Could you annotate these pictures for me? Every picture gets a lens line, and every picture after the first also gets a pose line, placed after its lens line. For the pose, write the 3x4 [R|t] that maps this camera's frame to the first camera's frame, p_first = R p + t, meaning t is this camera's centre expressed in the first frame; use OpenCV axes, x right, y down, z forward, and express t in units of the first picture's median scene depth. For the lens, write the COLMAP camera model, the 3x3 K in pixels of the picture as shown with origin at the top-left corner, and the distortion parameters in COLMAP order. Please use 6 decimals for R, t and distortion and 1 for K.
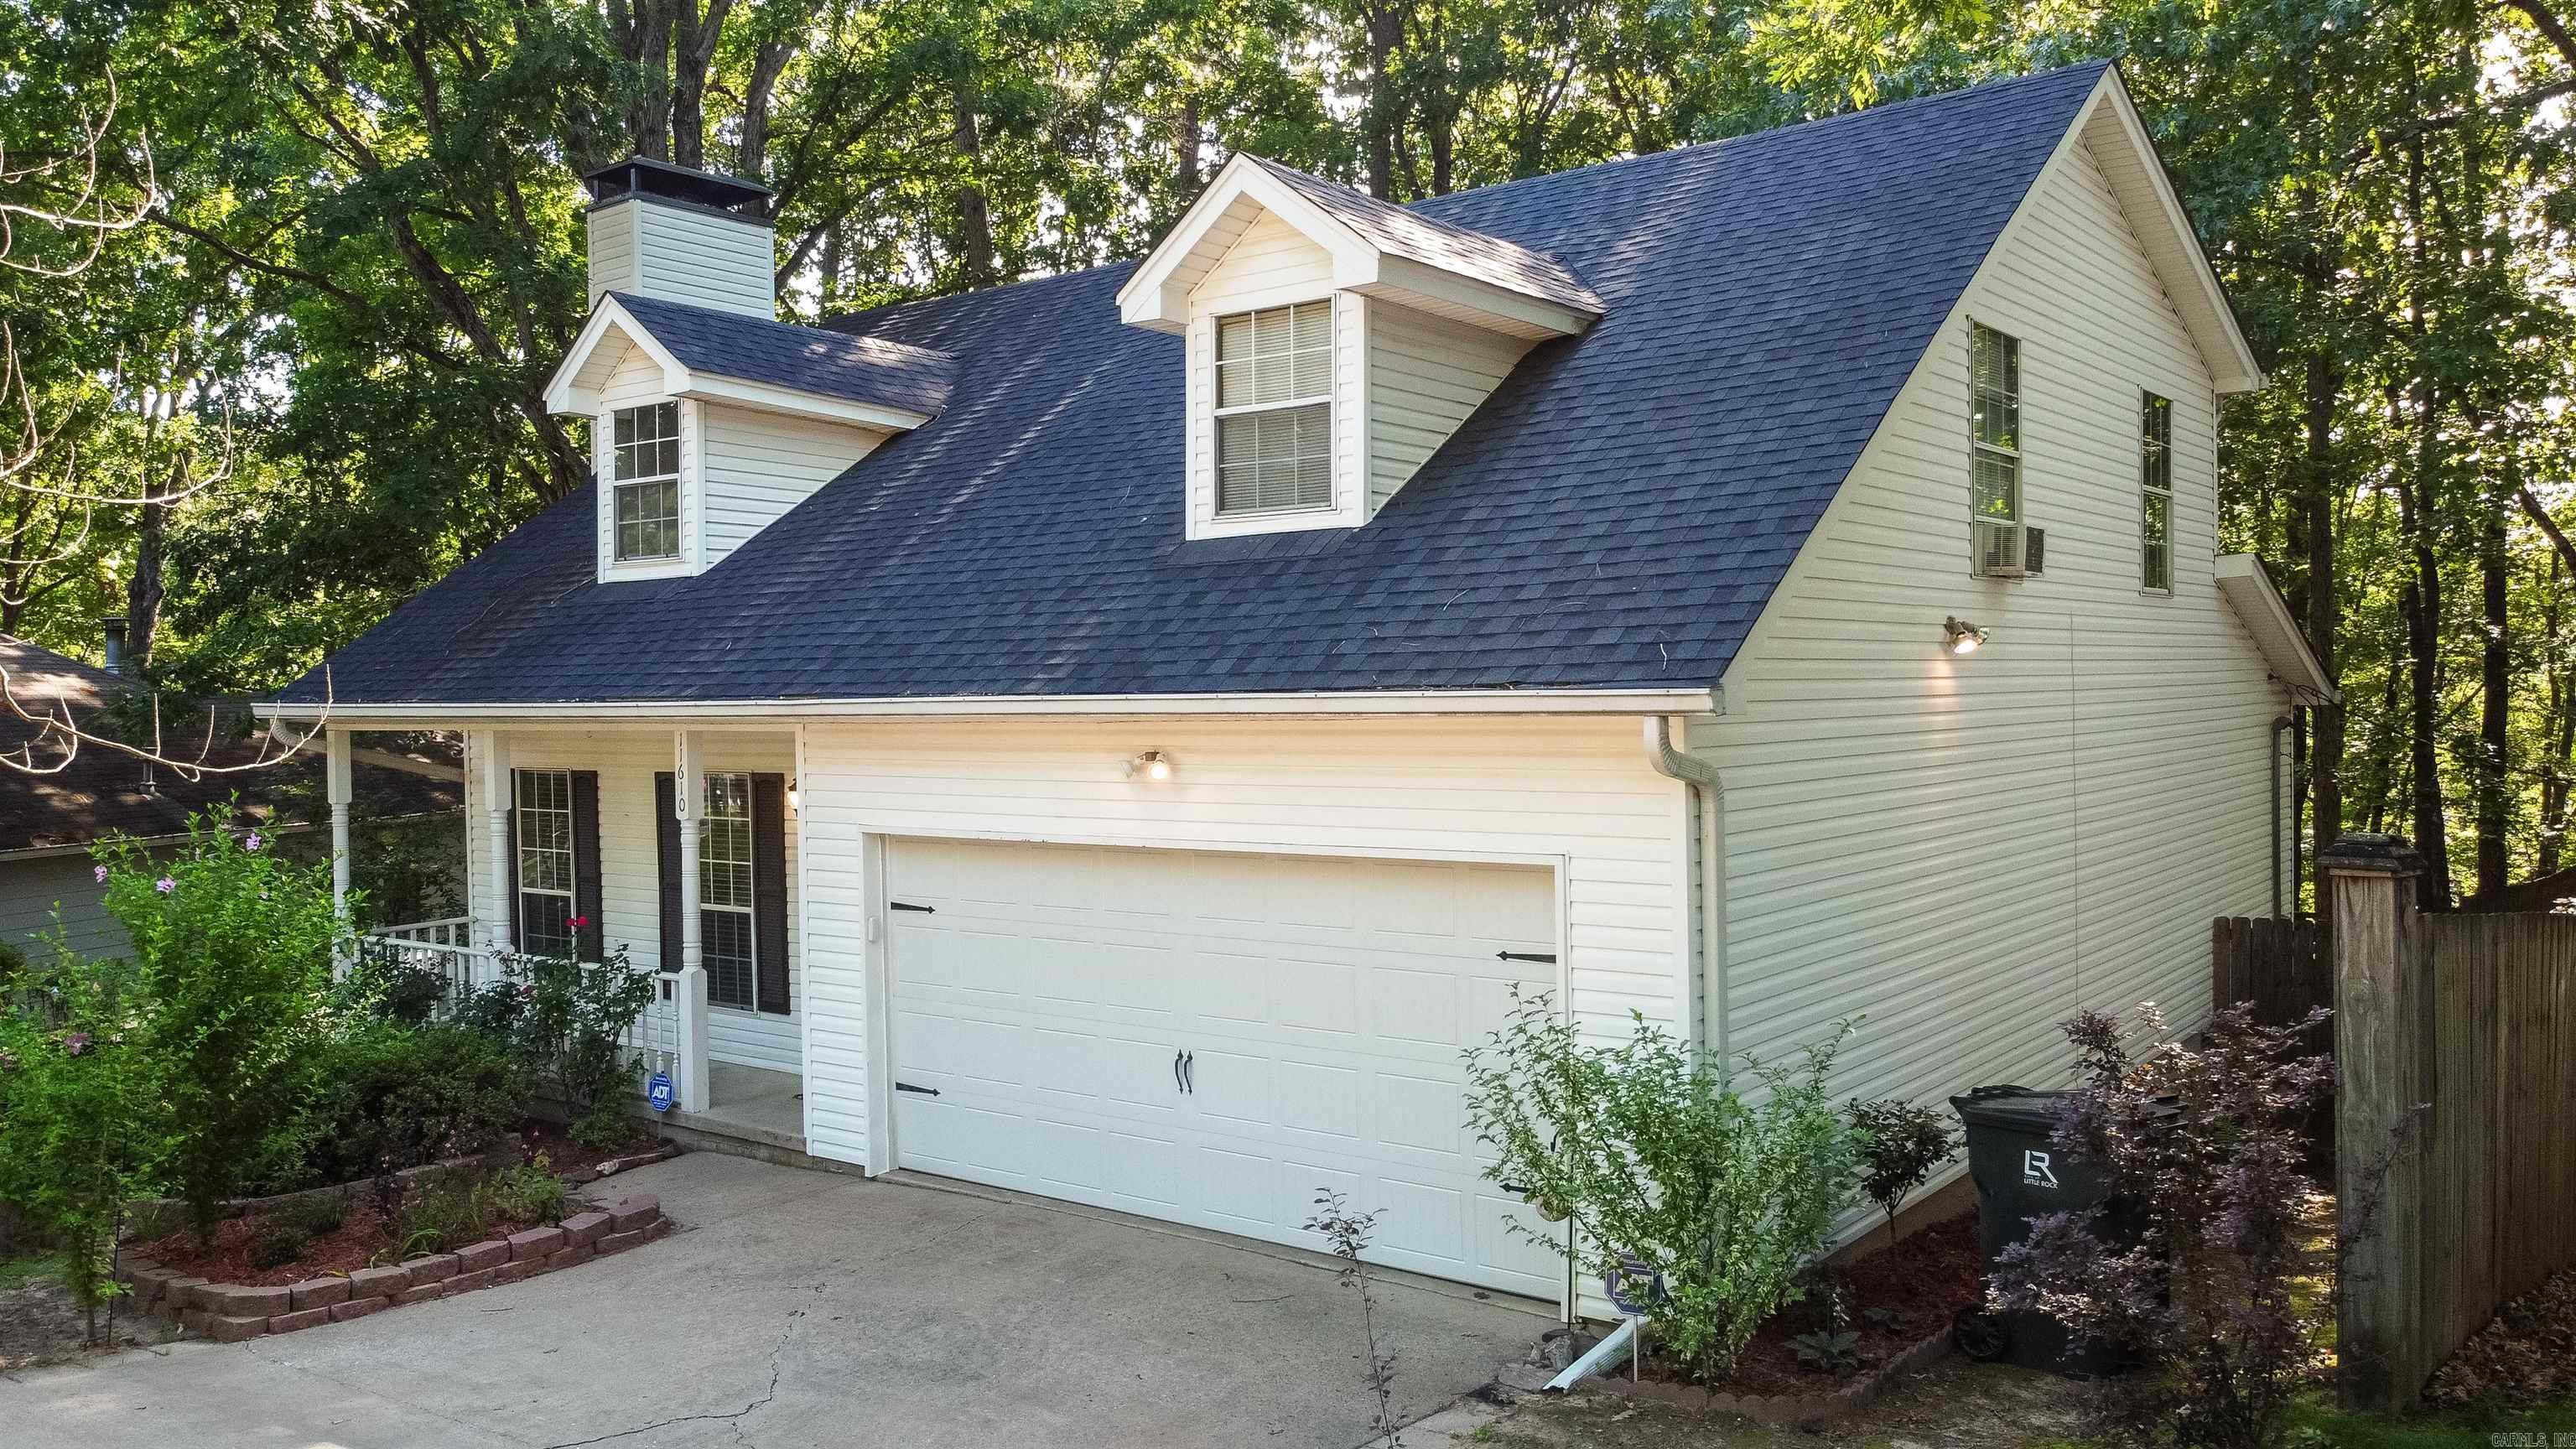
lens RADIAL K [[1972.7, 0, 1294.2], [0, 1972.7, 732.3], [0, 0, 1]] dist [0.009478, -0.004577]
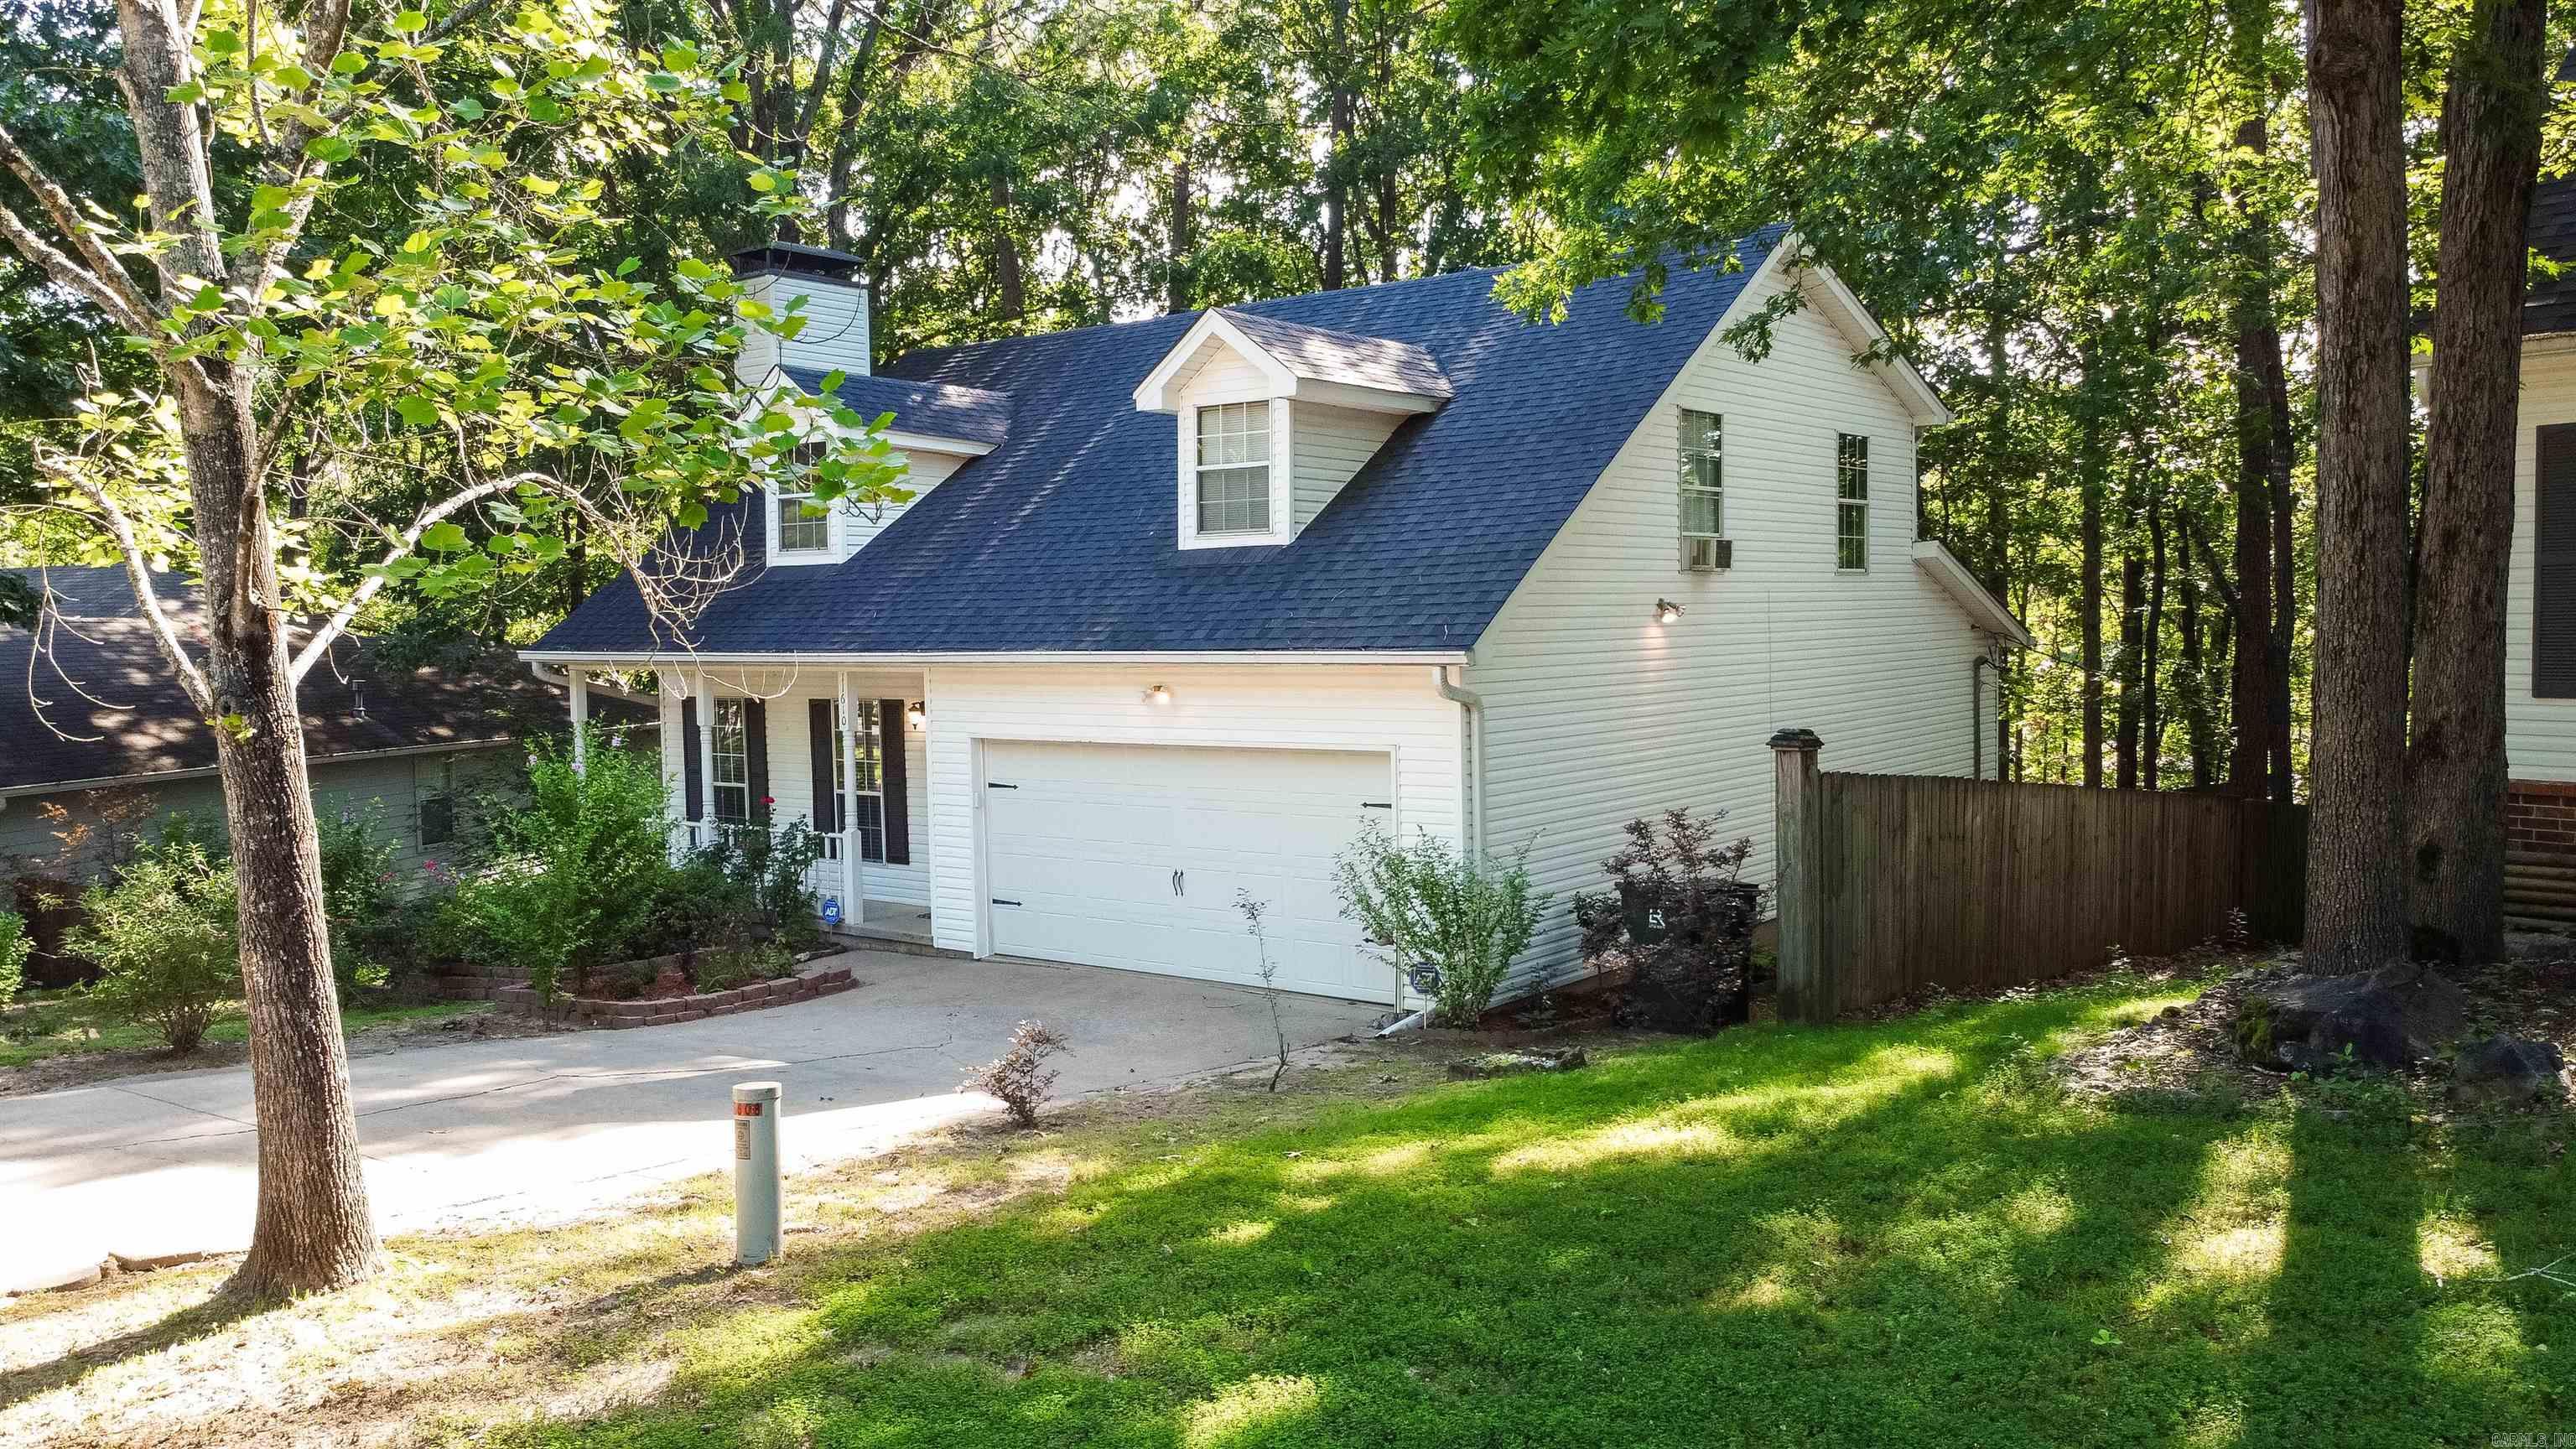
lens RADIAL K [[1972.7, 0, 1279.5], [0, 1972.7, 726.6], [0, 0, 1]] dist [0.009478, -0.004577]
pose [[0.999983, -0.002216, -0.005329, 0.033577], [0.002396, 0.999414, 0.034150, -0.010721], [0.005250, -0.034162, 0.999403, -0.570371]]
